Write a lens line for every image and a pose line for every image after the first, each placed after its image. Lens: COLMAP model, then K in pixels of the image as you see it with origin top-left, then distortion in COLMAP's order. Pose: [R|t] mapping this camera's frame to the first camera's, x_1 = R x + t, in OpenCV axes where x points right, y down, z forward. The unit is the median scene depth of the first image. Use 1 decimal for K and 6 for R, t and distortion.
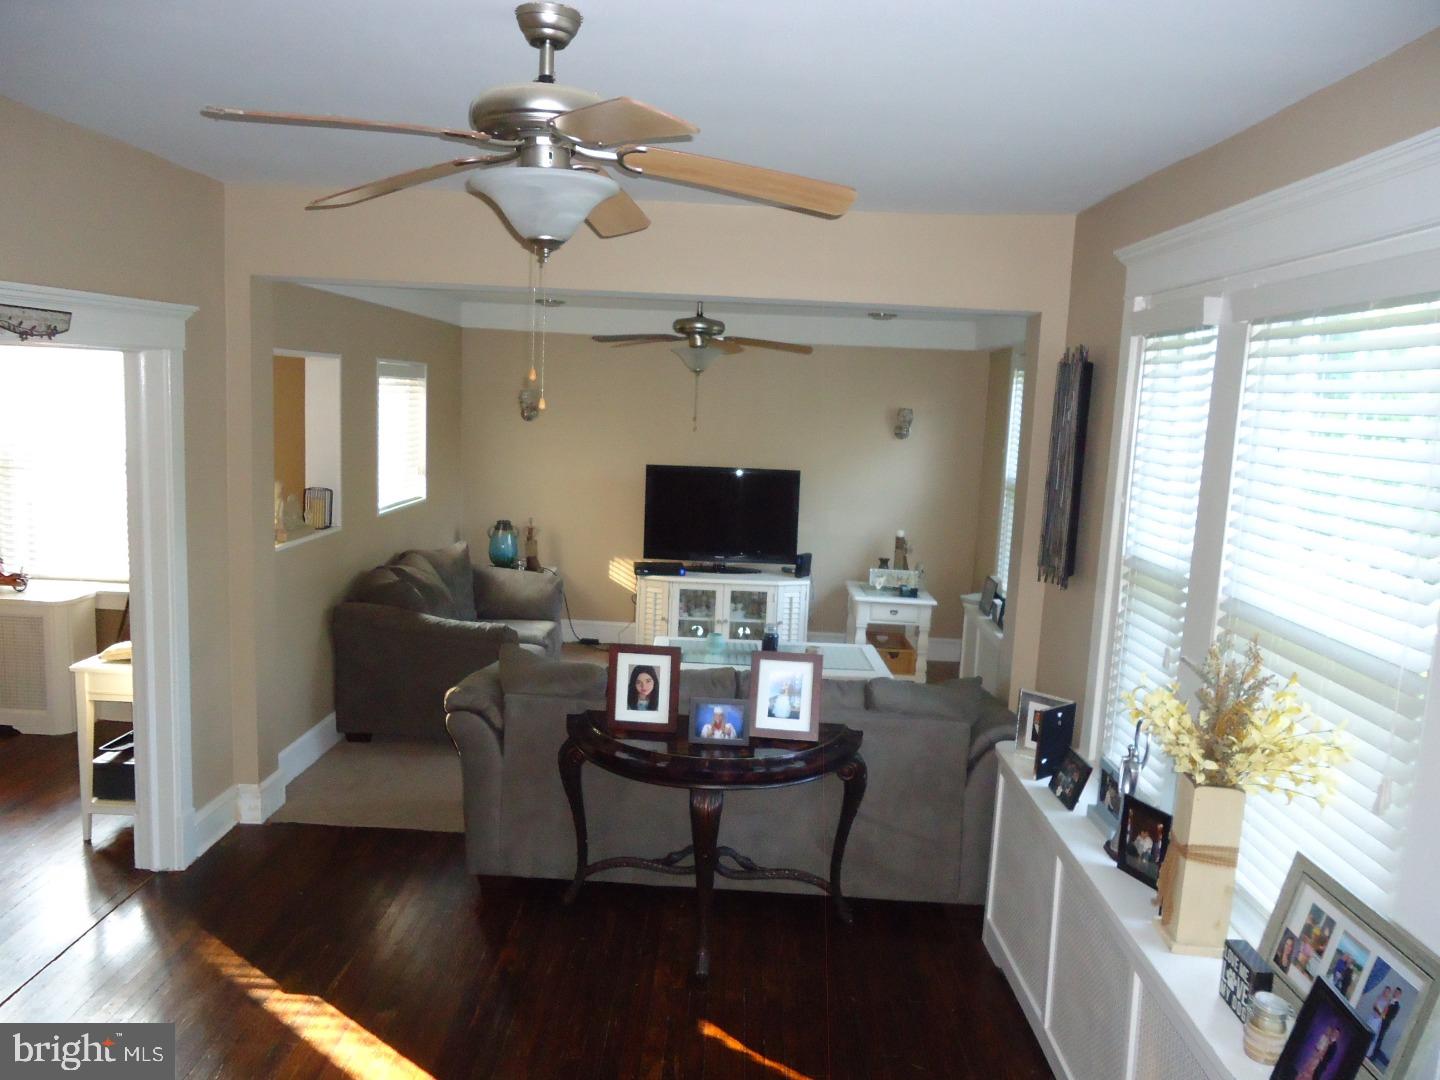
lens RADIAL K [[1055.5, 0, 720.0], [0, 1055.5, 540.0], [0, 0, 1]] dist [-0.044787, 0.000972]
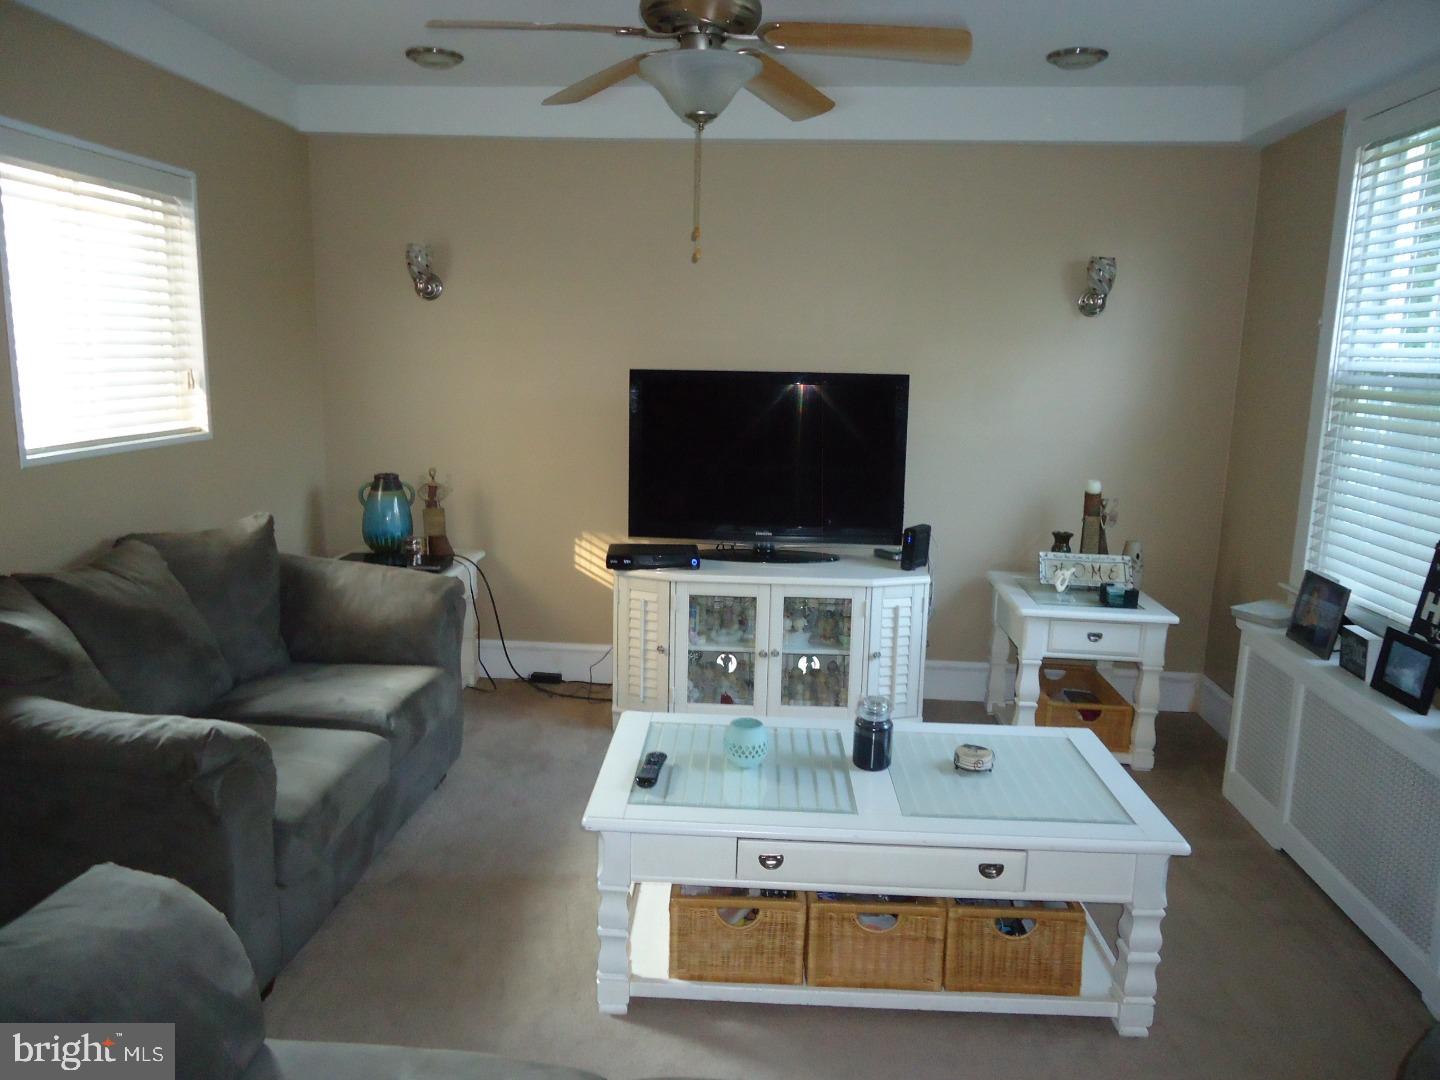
lens RADIAL K [[1055.5, 0, 720.0], [0, 1055.5, 540.0], [0, 0, 1]] dist [-0.044787, 0.000972]
pose [[0.998436, -0.010177, -0.054975, 0.007447], [0.012137, 0.999298, 0.035435, -0.000391], [0.054576, -0.036047, 0.997859, 0.454618]]
